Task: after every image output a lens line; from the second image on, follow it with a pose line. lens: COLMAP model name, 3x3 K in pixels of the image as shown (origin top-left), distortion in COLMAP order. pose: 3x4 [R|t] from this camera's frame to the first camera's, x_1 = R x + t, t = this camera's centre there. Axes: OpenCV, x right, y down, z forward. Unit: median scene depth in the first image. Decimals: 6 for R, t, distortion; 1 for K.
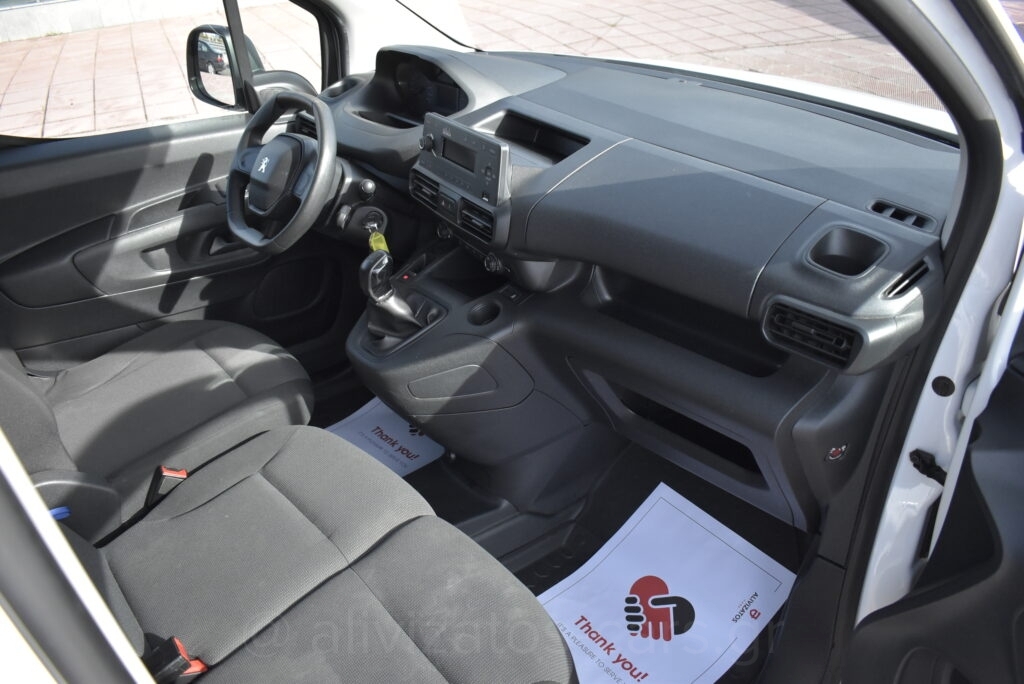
lens RADIAL K [[781.7, 0, 512.1], [0, 781.7, 360.8], [0, 0, 1]] dist [-0.081916, 0.000029]
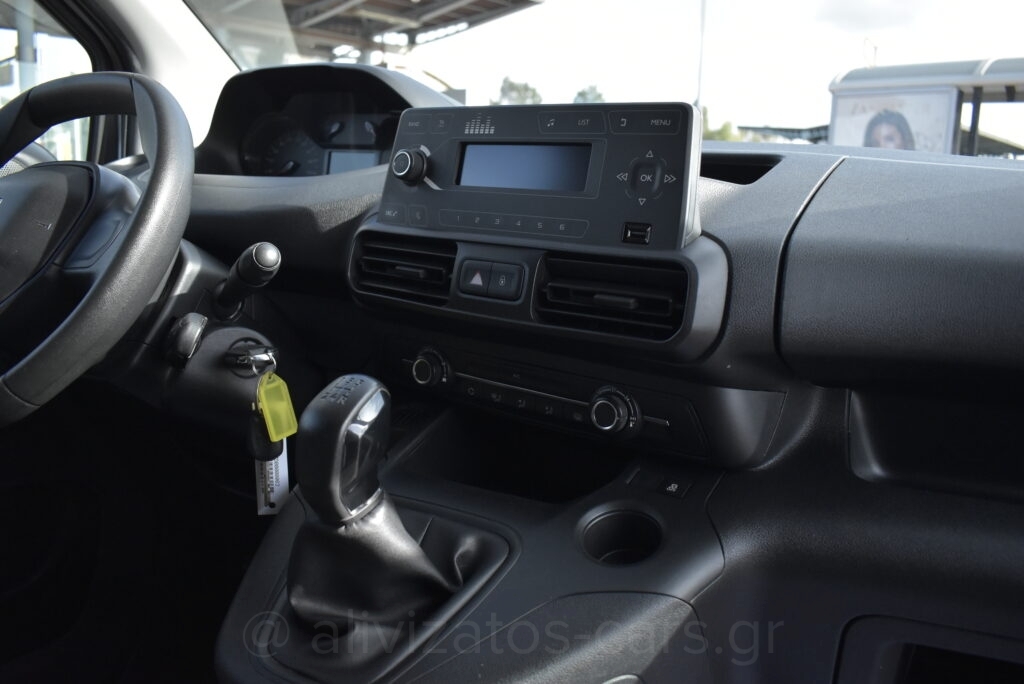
lens RADIAL K [[794.1, 0, 511.4], [0, 794.1, 365.1], [0, 0, 1]] dist [-0.093956, -0.003512]
pose [[0.933000, 0.000532, 0.359875, -0.193423], [0.117949, 0.944312, -0.307187, -0.022145], [-0.339998, 0.329052, 0.880980, 0.543243]]
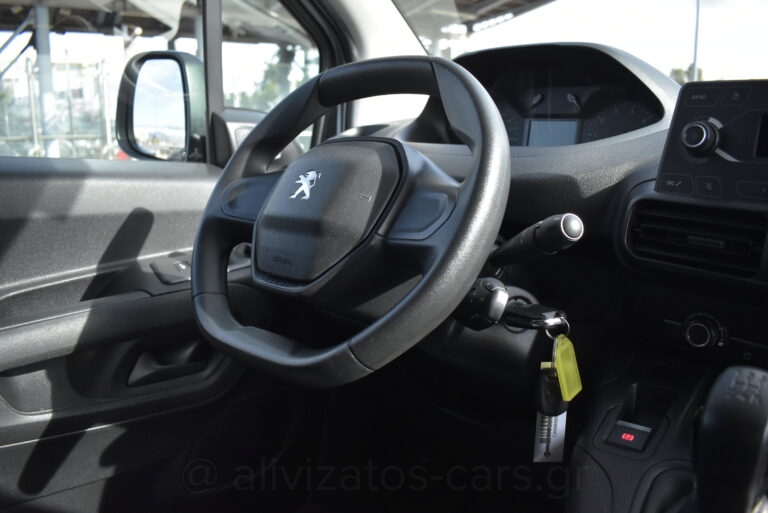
lens RADIAL K [[586.3, 0, 384.1], [0, 586.3, 270.6], [0, 0, 1]] dist [-0.081916, 0.000029]
pose [[0.993045, 0.018153, 0.116324, -0.295036], [0.020718, 0.945678, -0.324443, -0.088289], [-0.115895, 0.324596, 0.938725, 0.643019]]
